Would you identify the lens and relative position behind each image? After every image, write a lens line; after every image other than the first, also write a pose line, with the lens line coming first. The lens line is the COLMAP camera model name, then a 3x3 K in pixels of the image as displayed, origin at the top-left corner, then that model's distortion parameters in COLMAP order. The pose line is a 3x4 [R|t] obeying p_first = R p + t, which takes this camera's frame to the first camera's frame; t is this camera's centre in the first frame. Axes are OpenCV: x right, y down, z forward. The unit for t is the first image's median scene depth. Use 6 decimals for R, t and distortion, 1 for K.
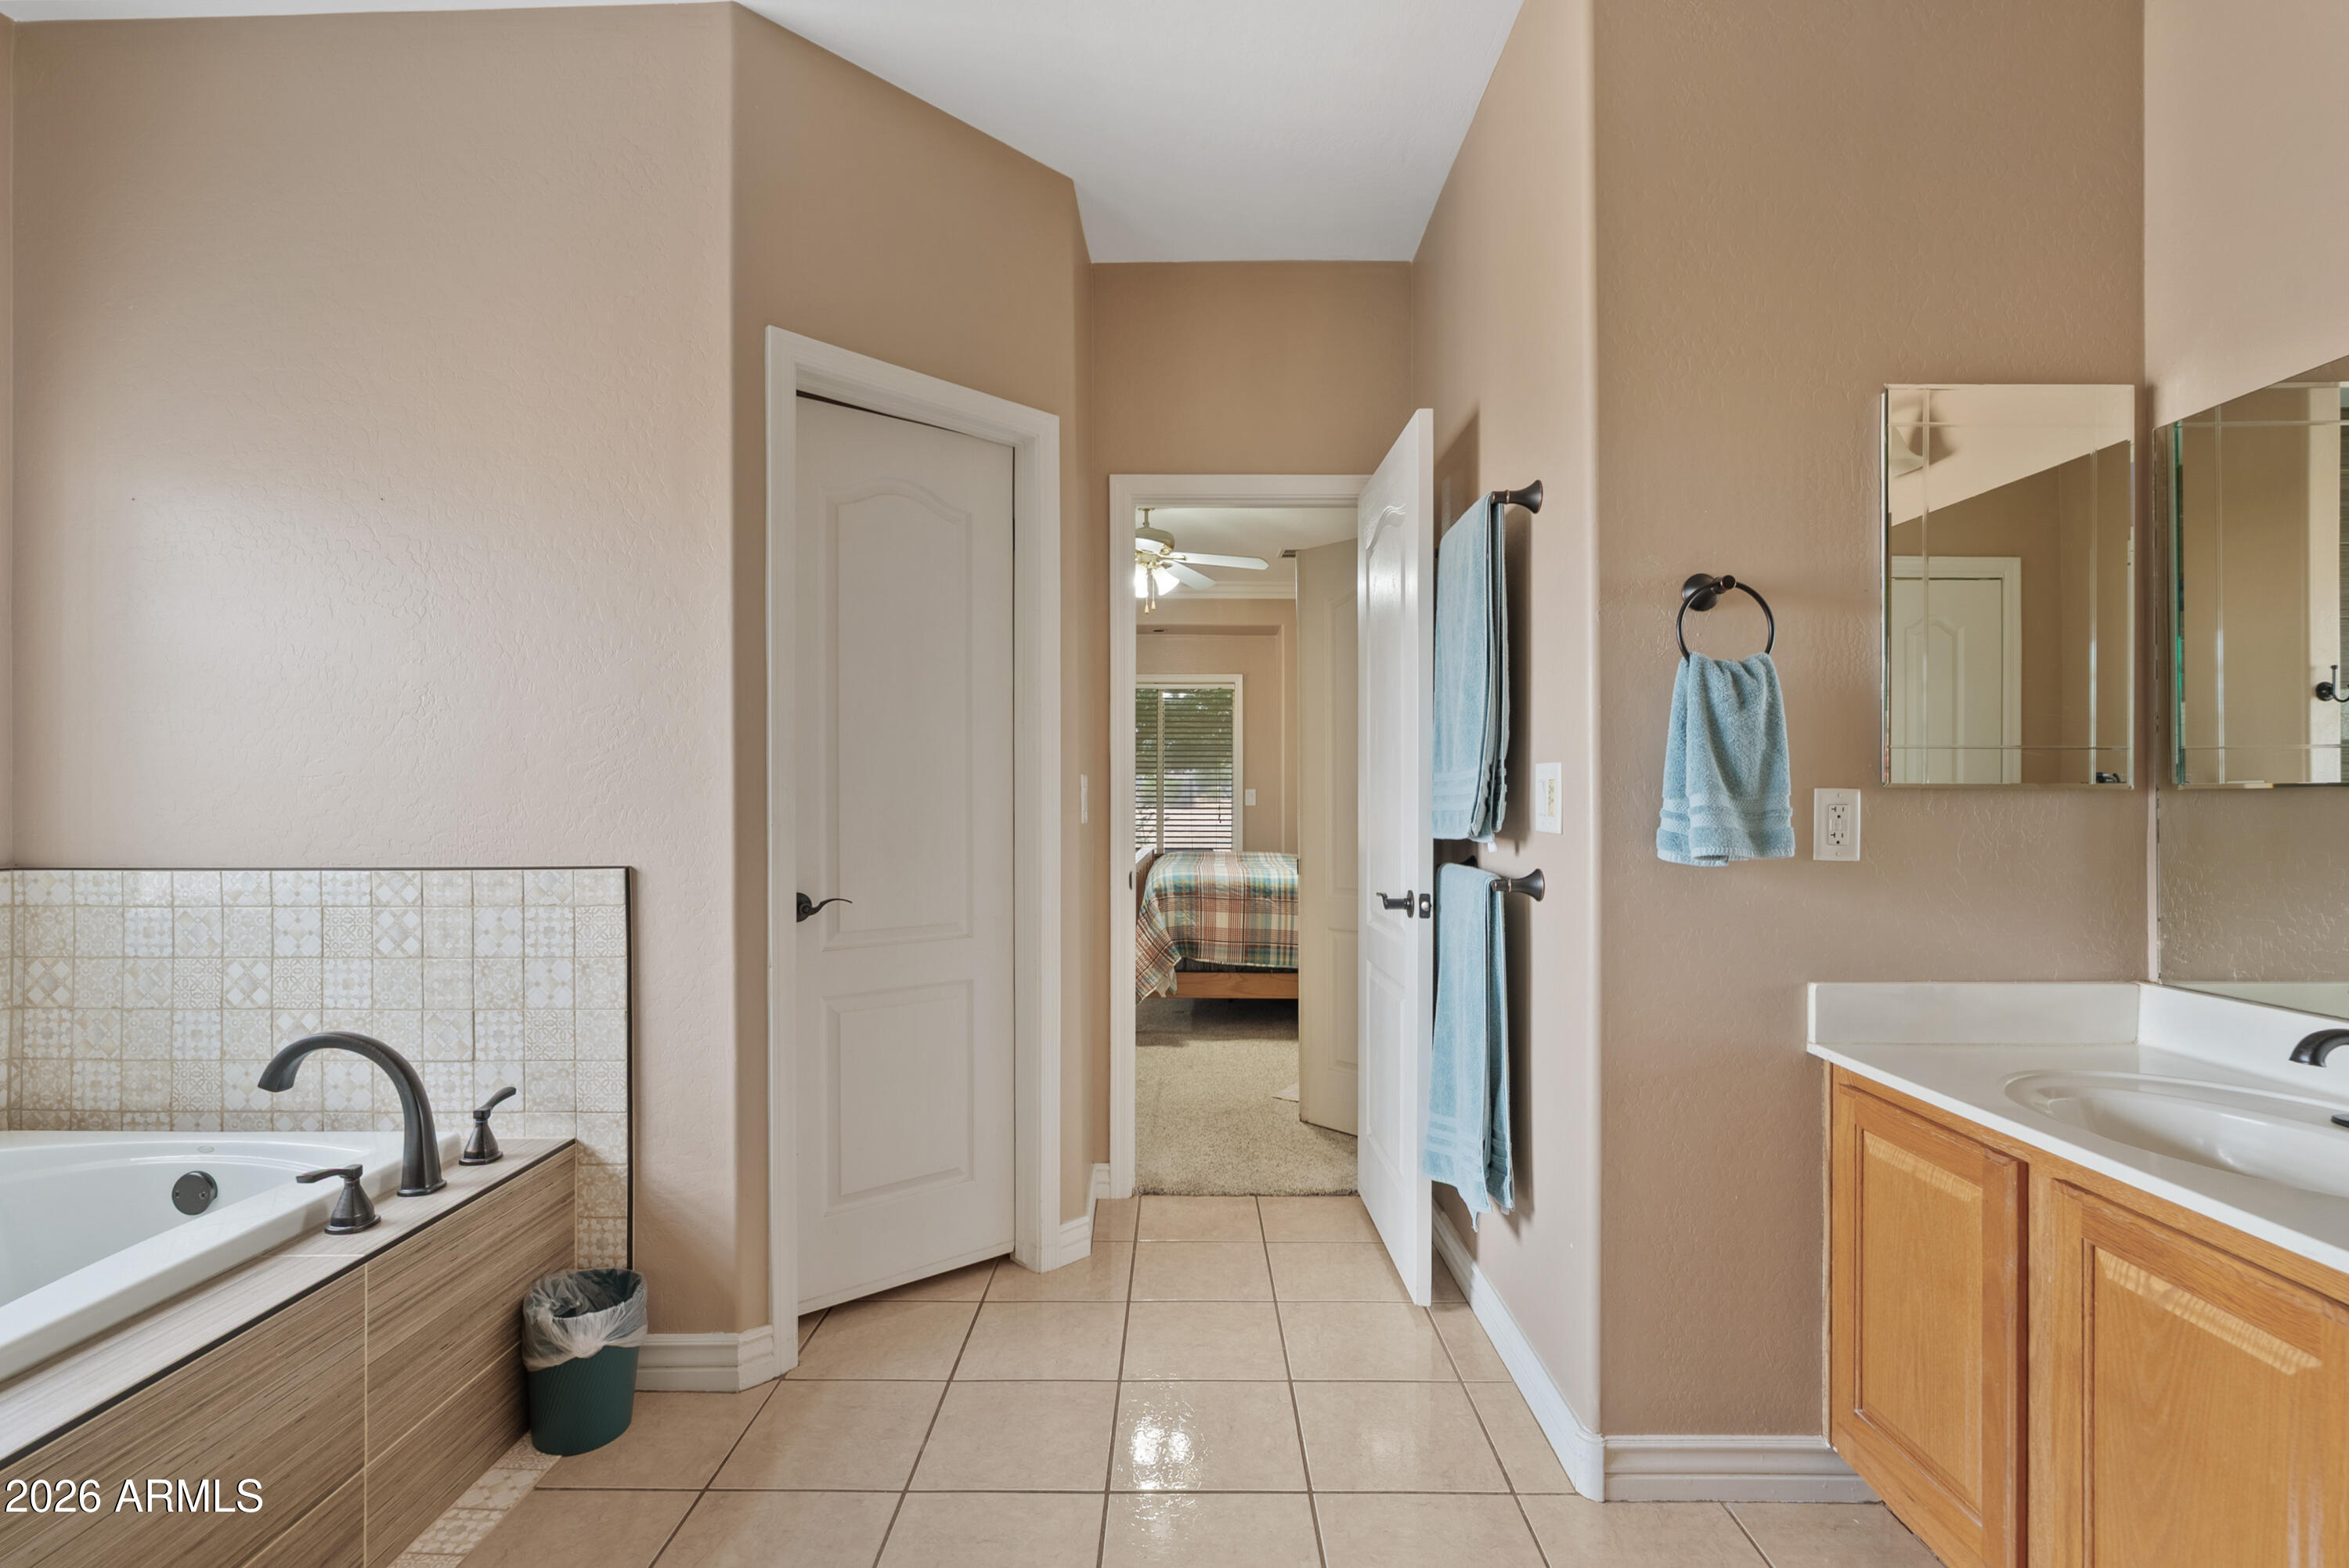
lens RADIAL K [[1061.5, 0, 1174.5], [0, 1061.5, 784.0], [0, 0, 1]] dist [0.000477, 0.000289]
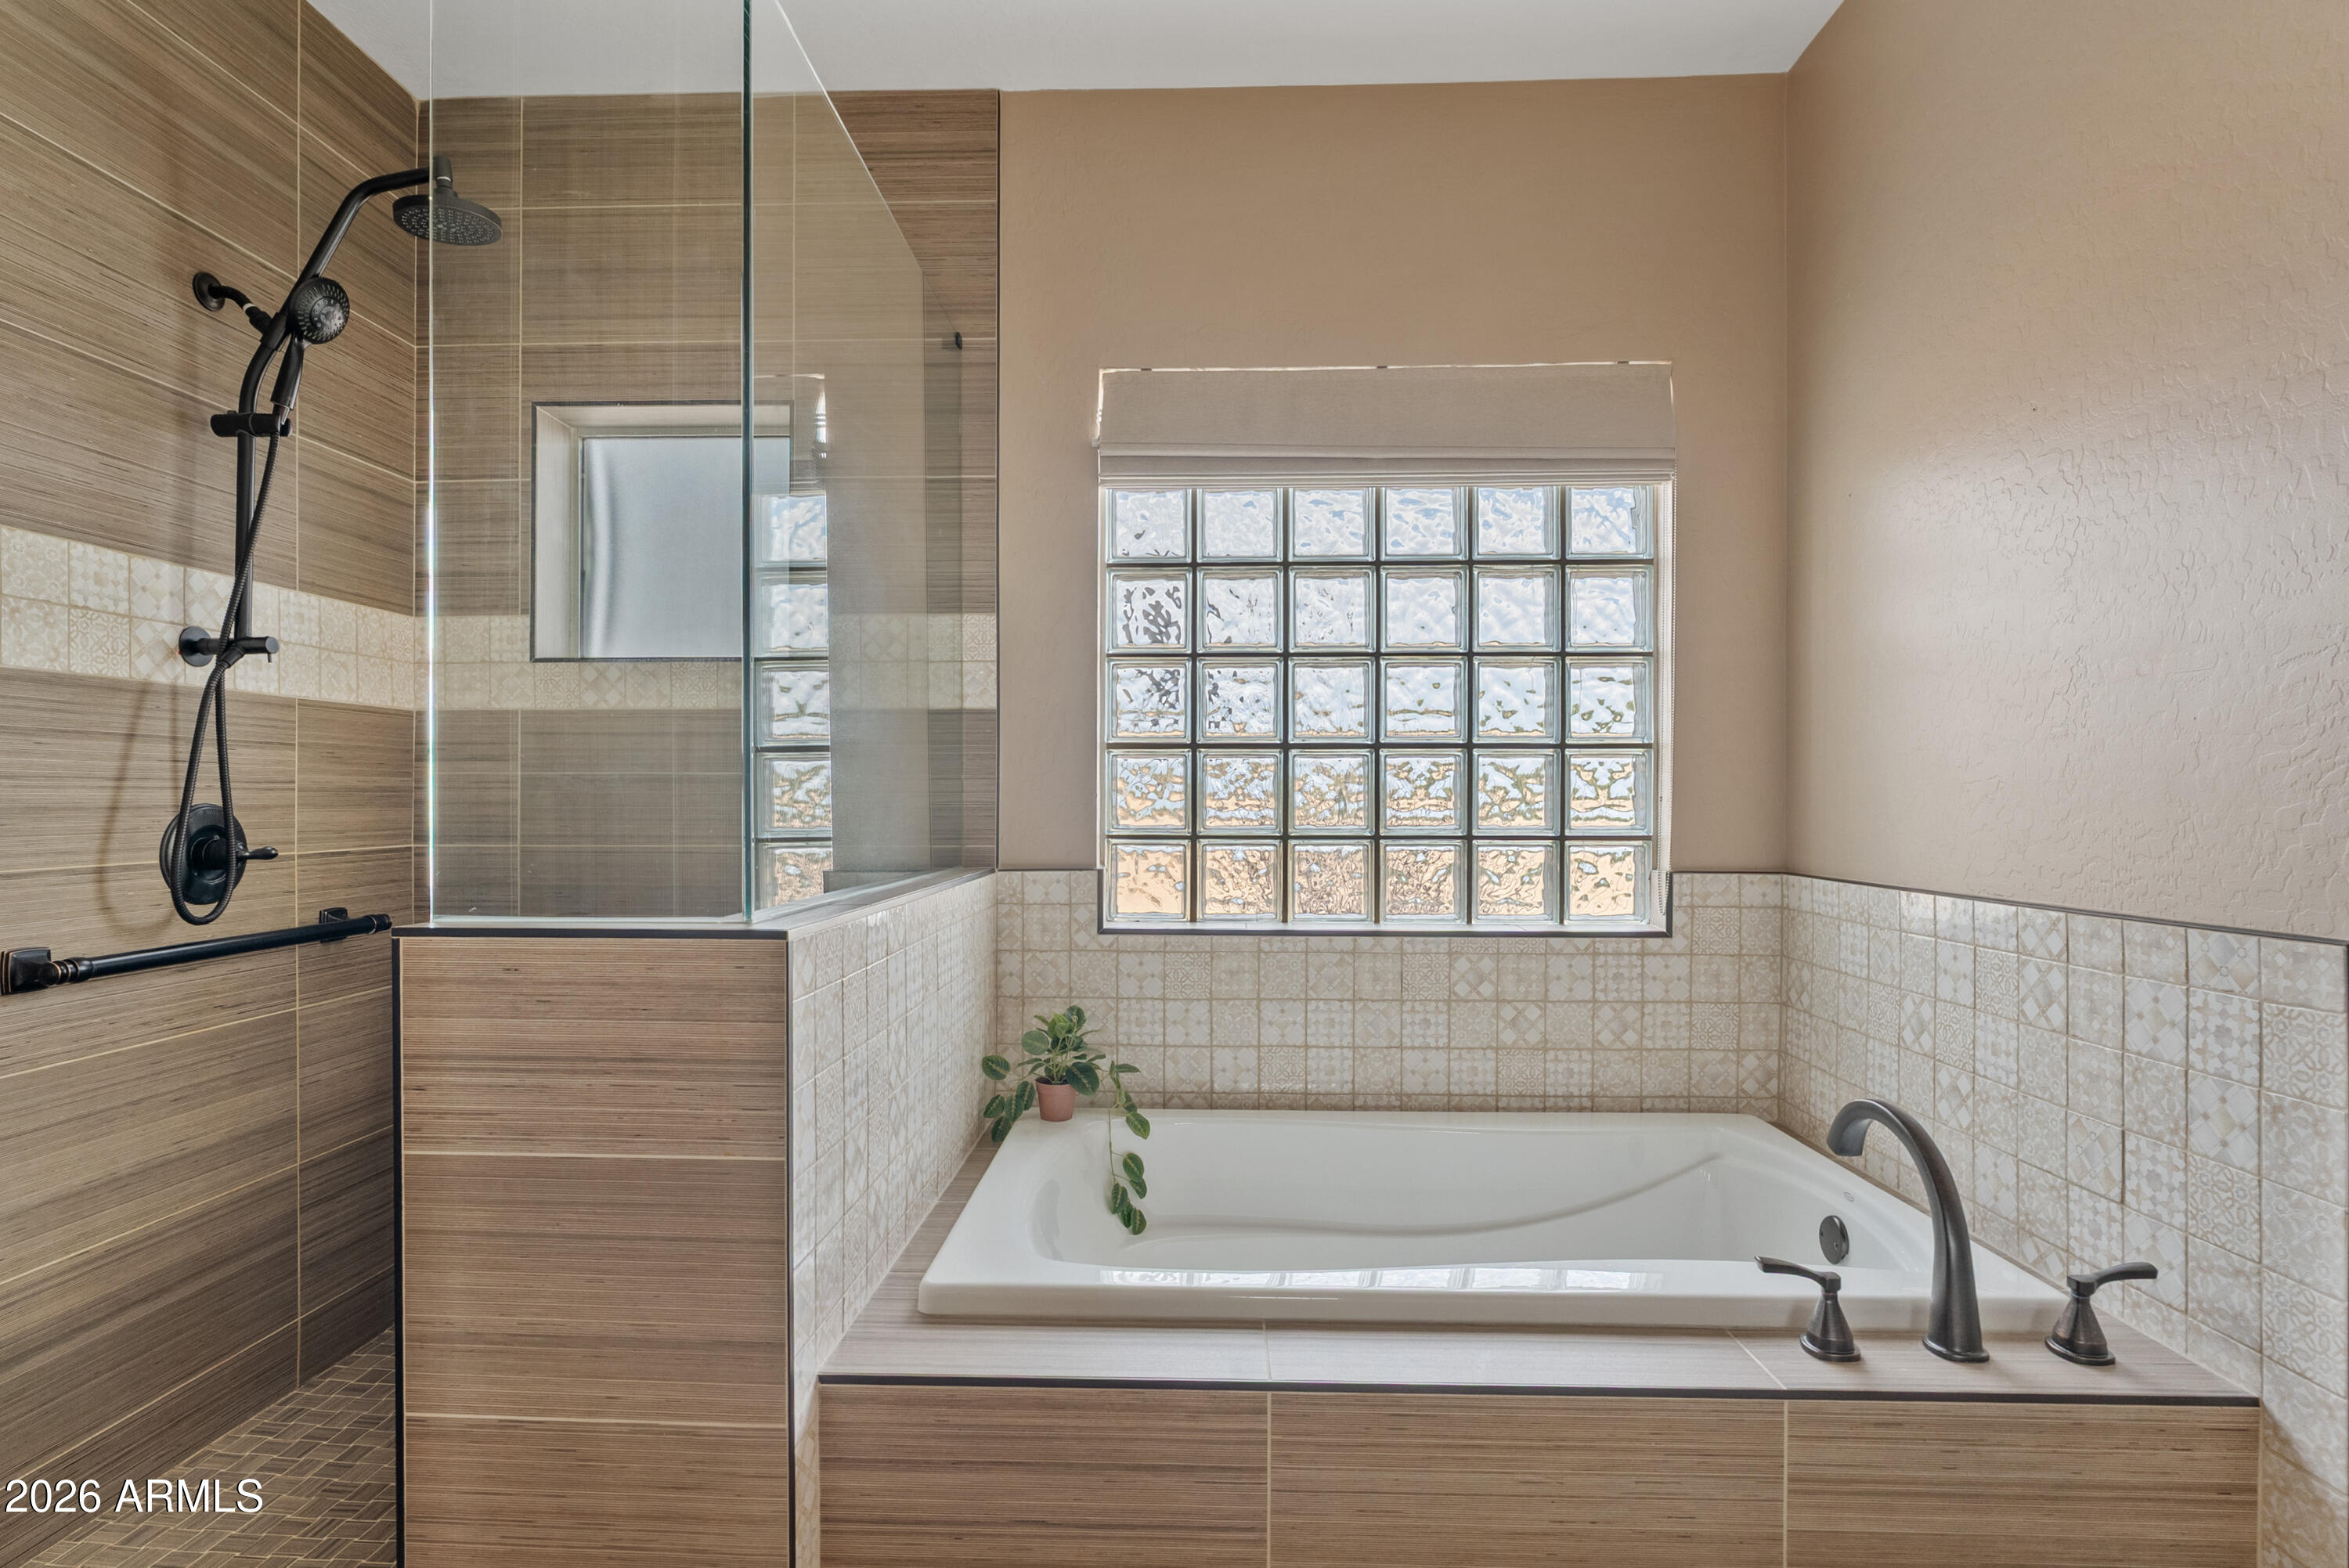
lens RADIAL K [[1172.1, 0, 1173.0], [0, 1172.1, 797.0], [0, 0, 1]] dist [-0.000415, 0.000896]
pose [[-0.024313, 0.000765, -0.999704, 0.093162], [0.013538, 0.999908, 0.000436, -0.004617], [0.999613, -0.013523, -0.024321, 0.422063]]
